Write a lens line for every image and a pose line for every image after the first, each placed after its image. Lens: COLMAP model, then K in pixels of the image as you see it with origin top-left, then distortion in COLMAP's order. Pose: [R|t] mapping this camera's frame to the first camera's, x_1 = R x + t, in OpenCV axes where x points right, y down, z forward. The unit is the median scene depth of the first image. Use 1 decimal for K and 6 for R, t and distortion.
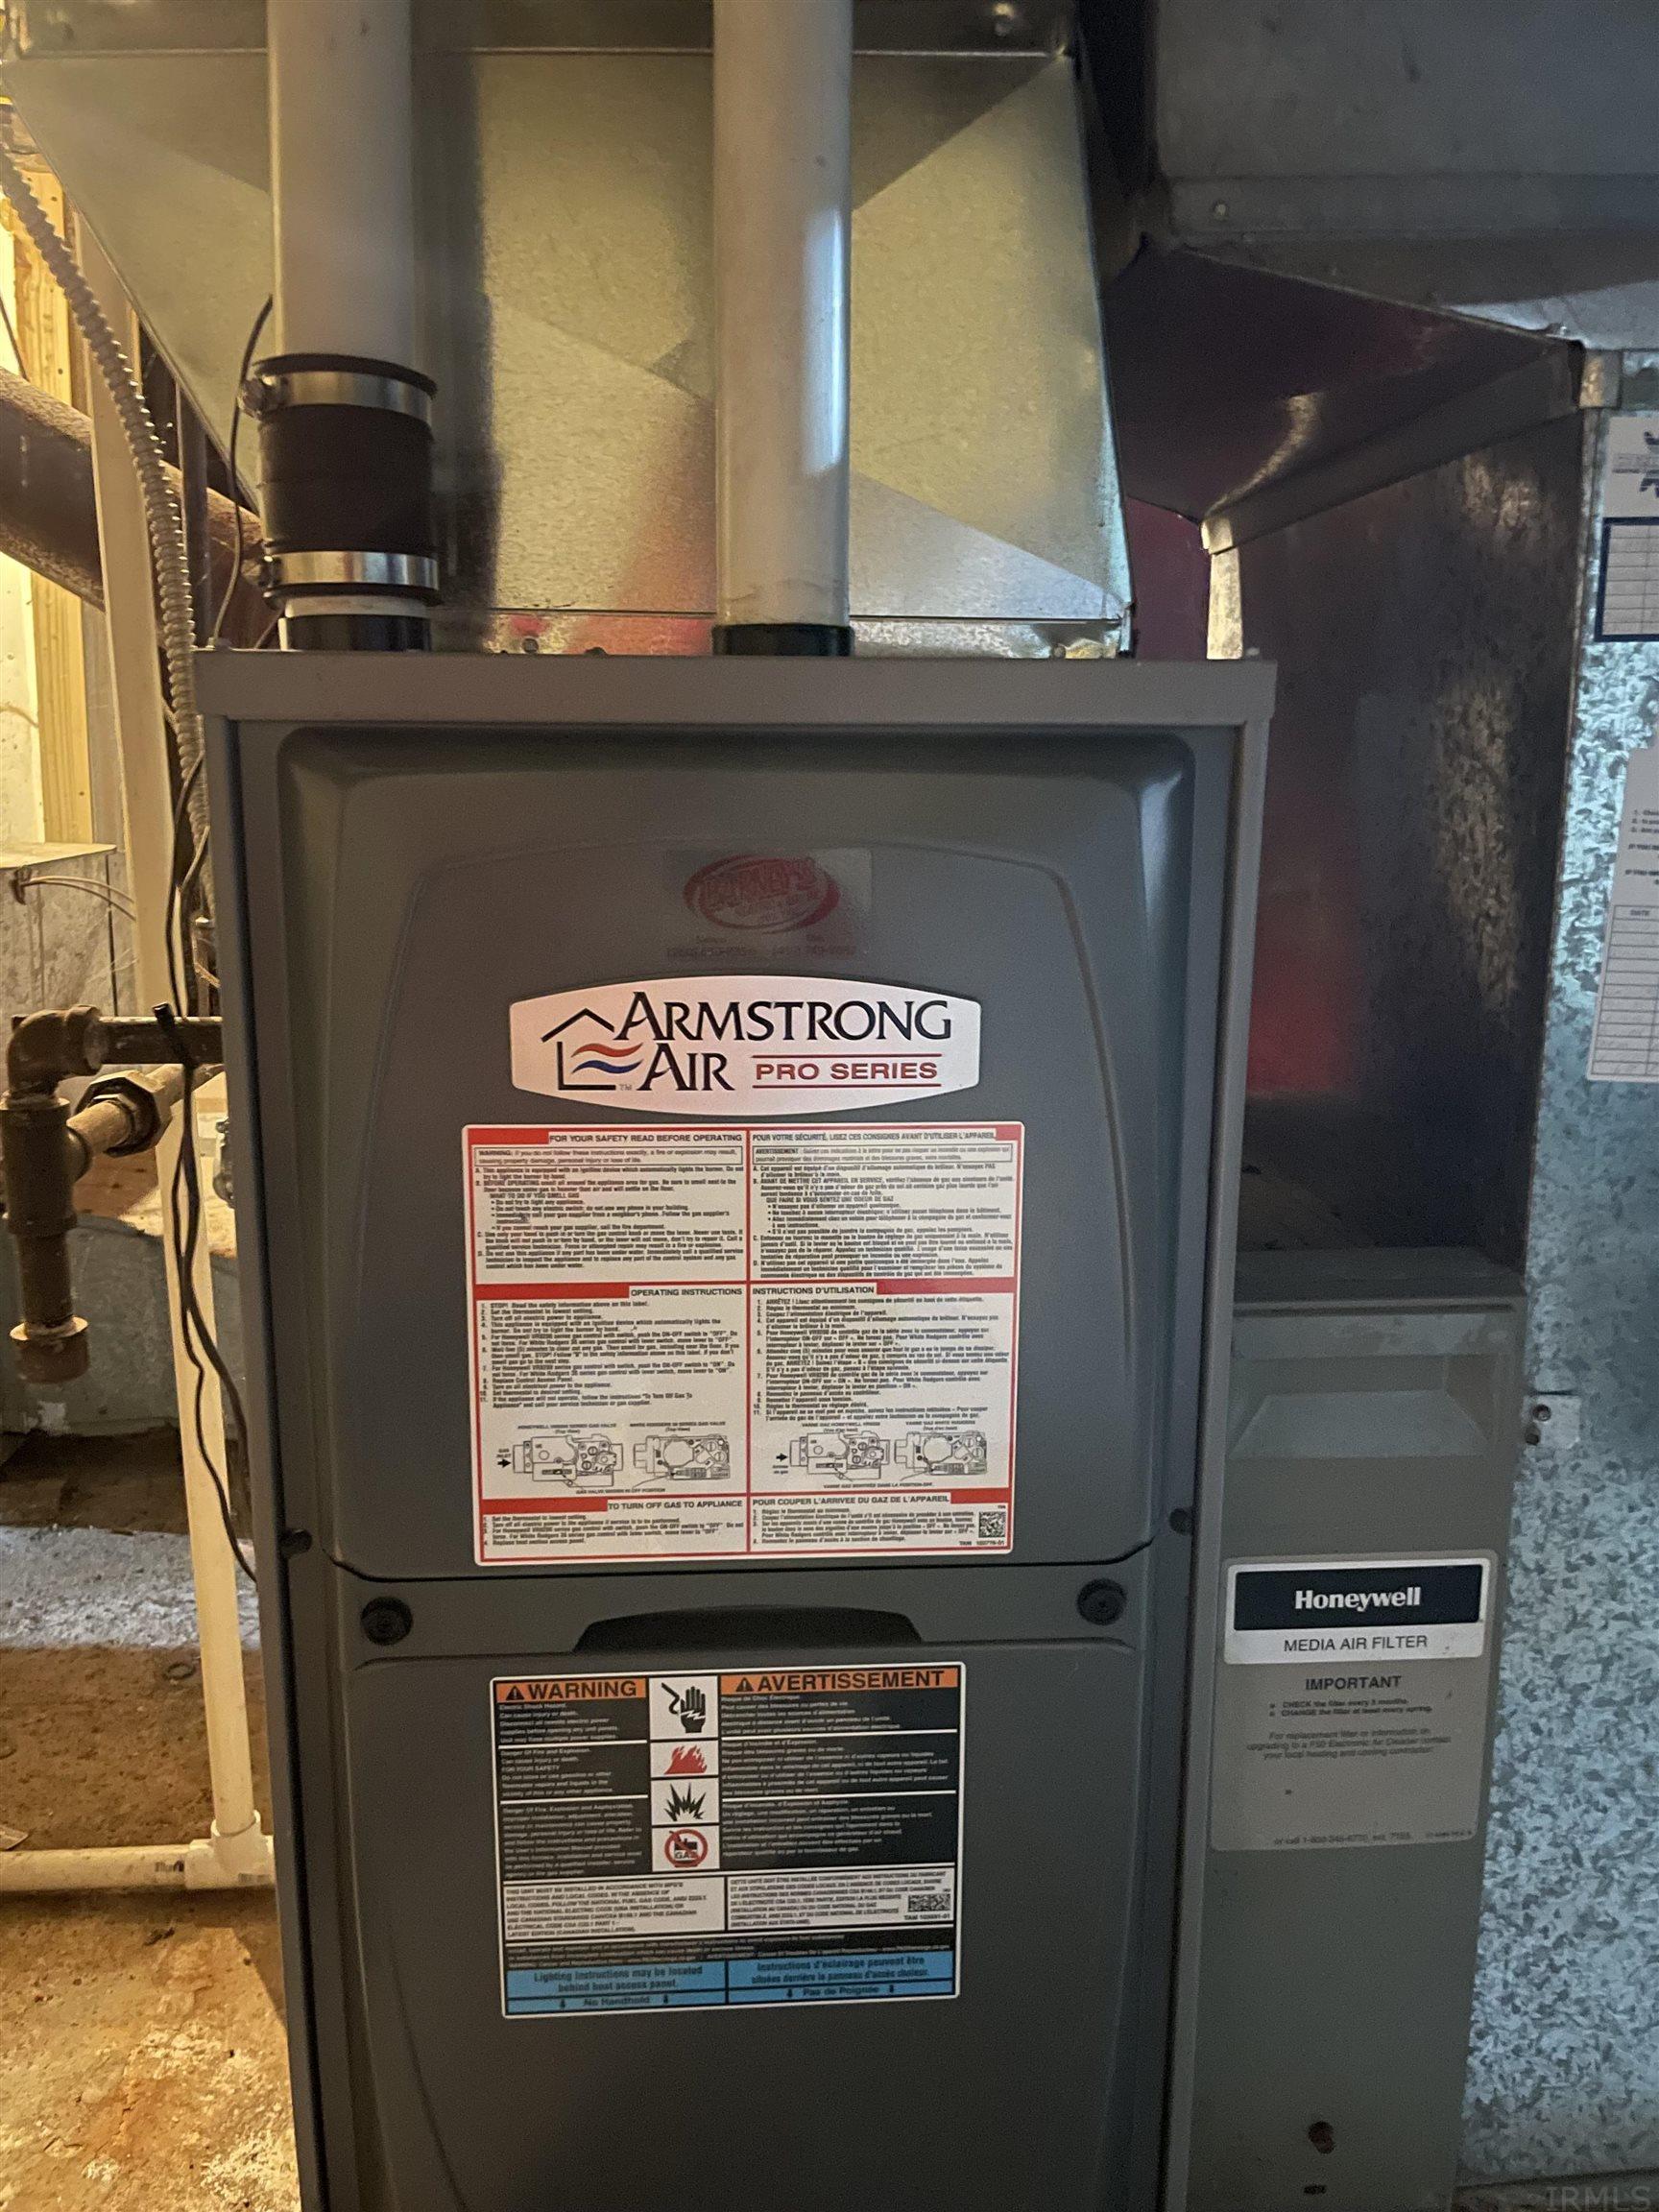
lens RADIAL K [[1677.7, 0, 831.4], [0, 1677.7, 1126.3], [0, 0, 1]] dist [0.084302, -0.121636]
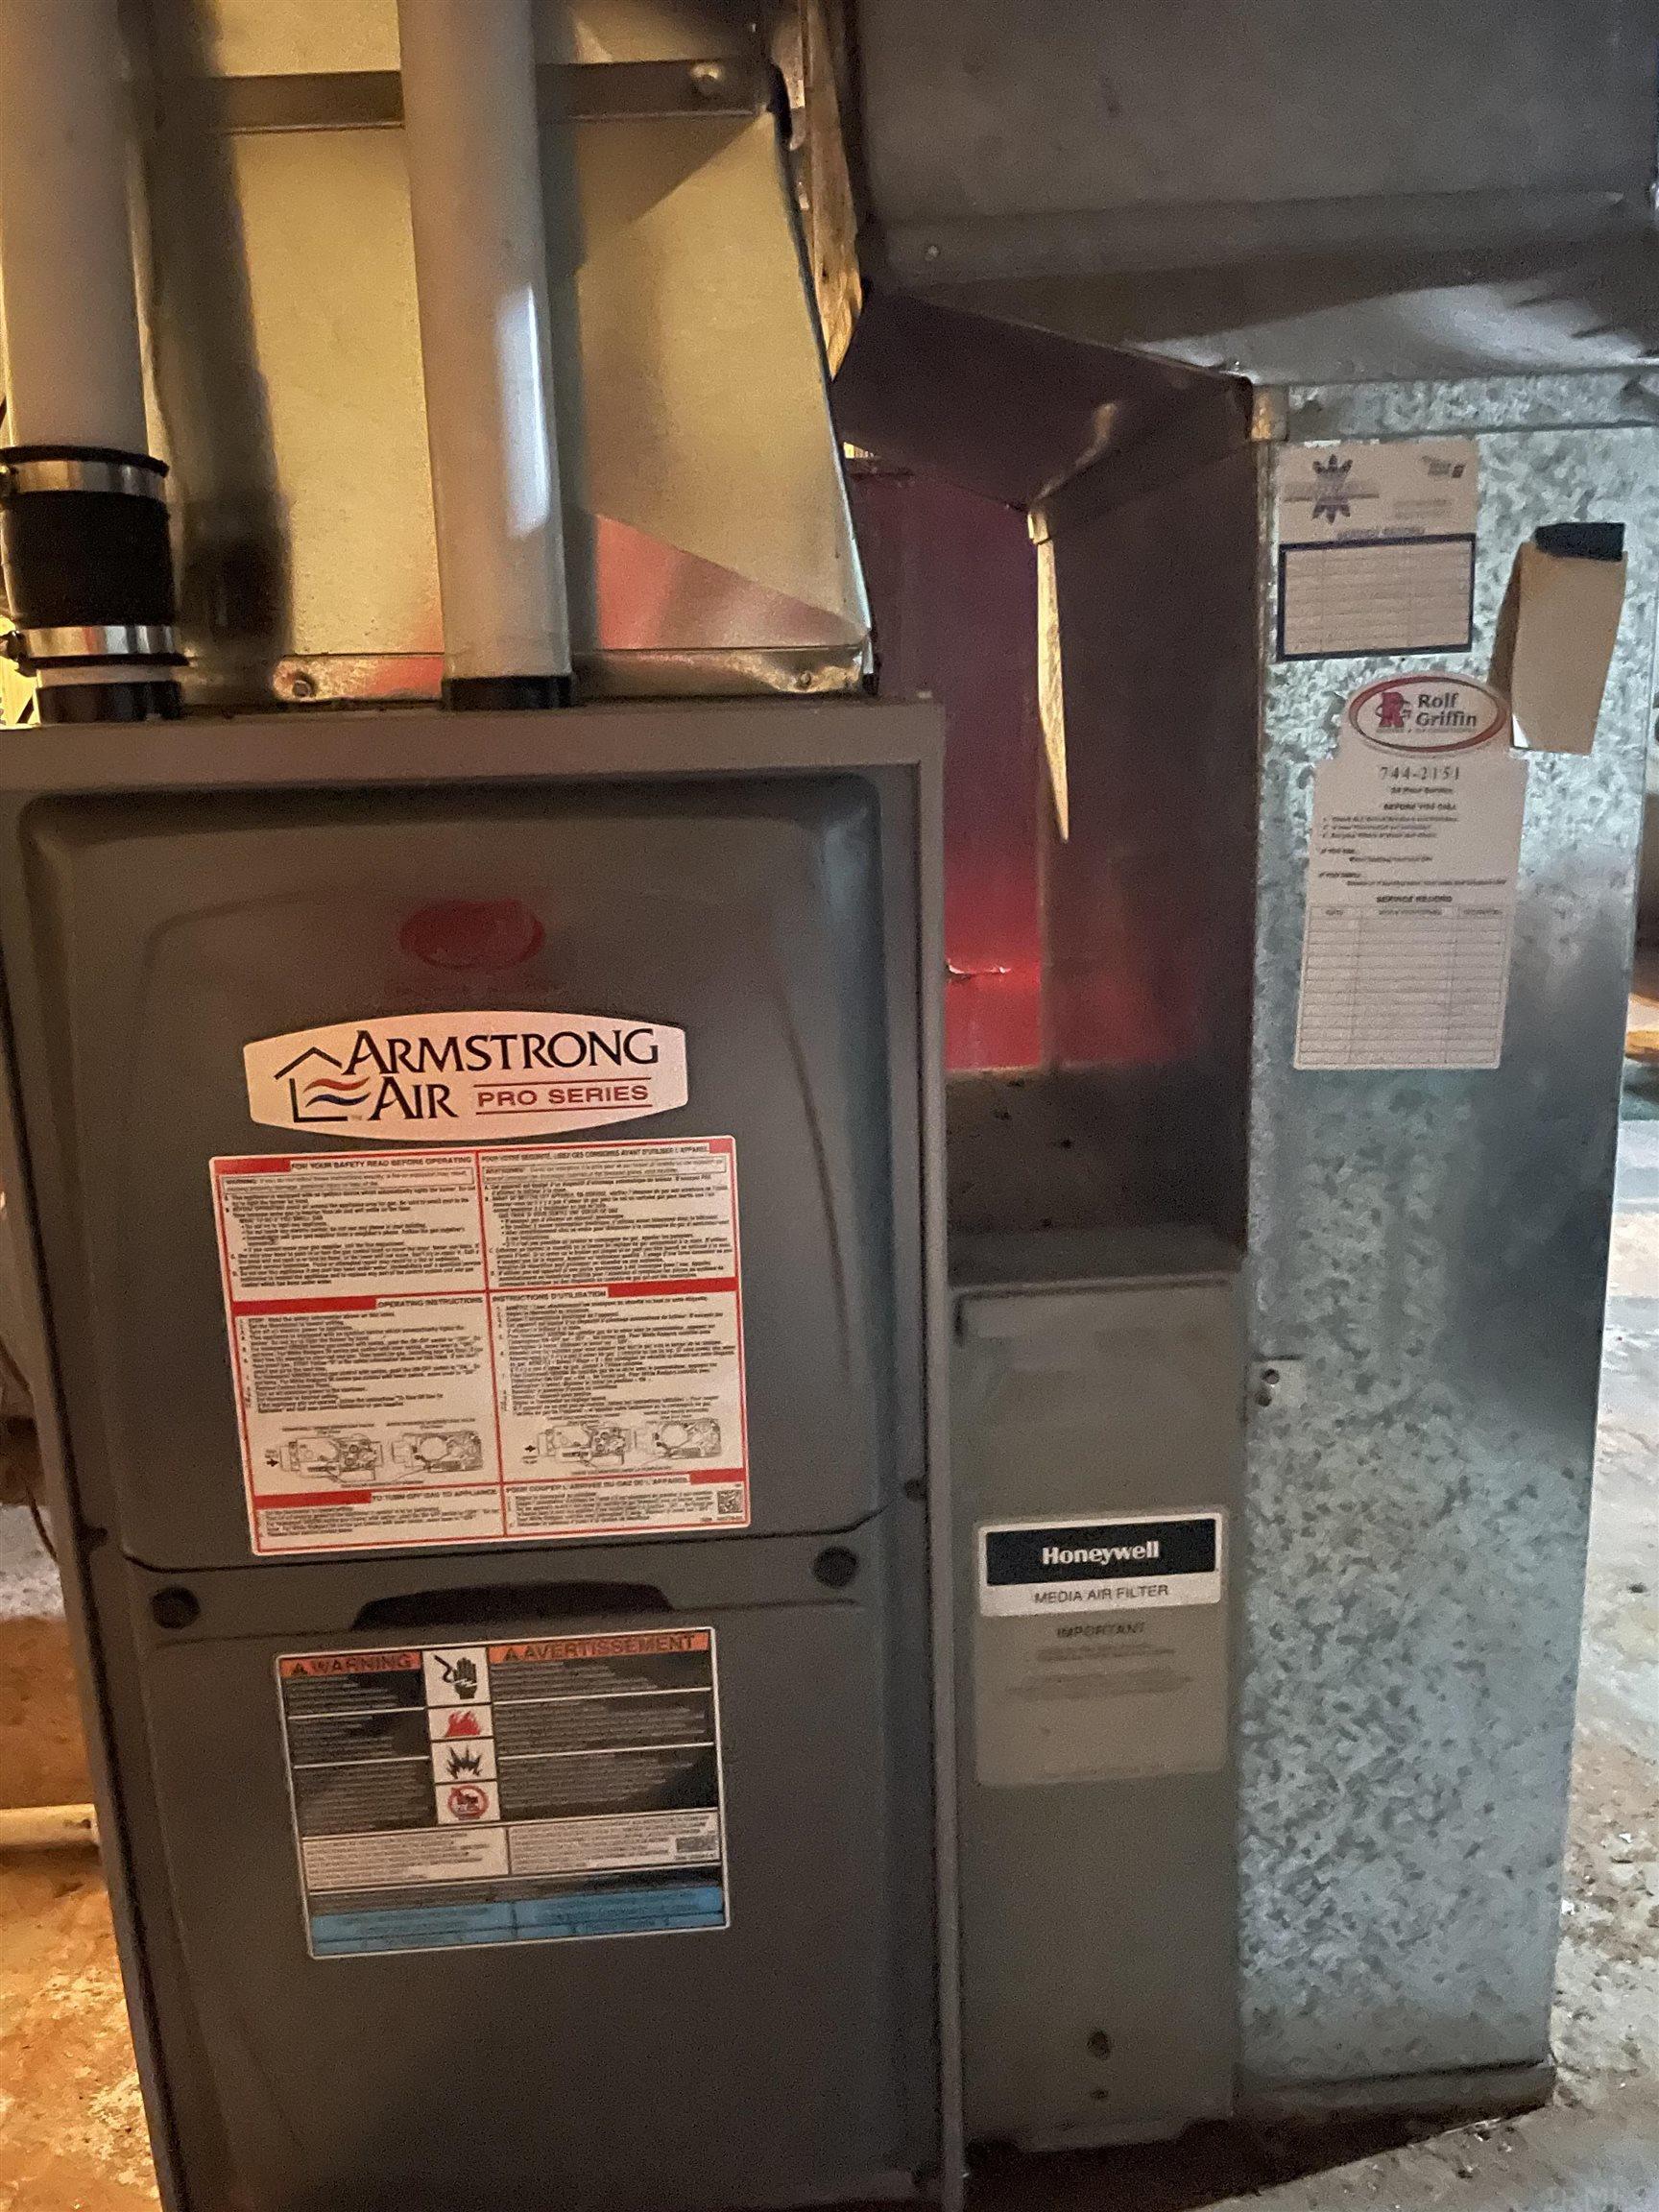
lens RADIAL K [[1677.7, 0, 834.9], [0, 1677.7, 1123.1], [0, 0, 1]] dist [0.084302, -0.121636]
pose [[0.999361, -0.032912, -0.013952, 0.178382], [0.033381, 0.998836, 0.034808, -0.042293], [0.012790, -0.035251, 0.999297, -0.076151]]
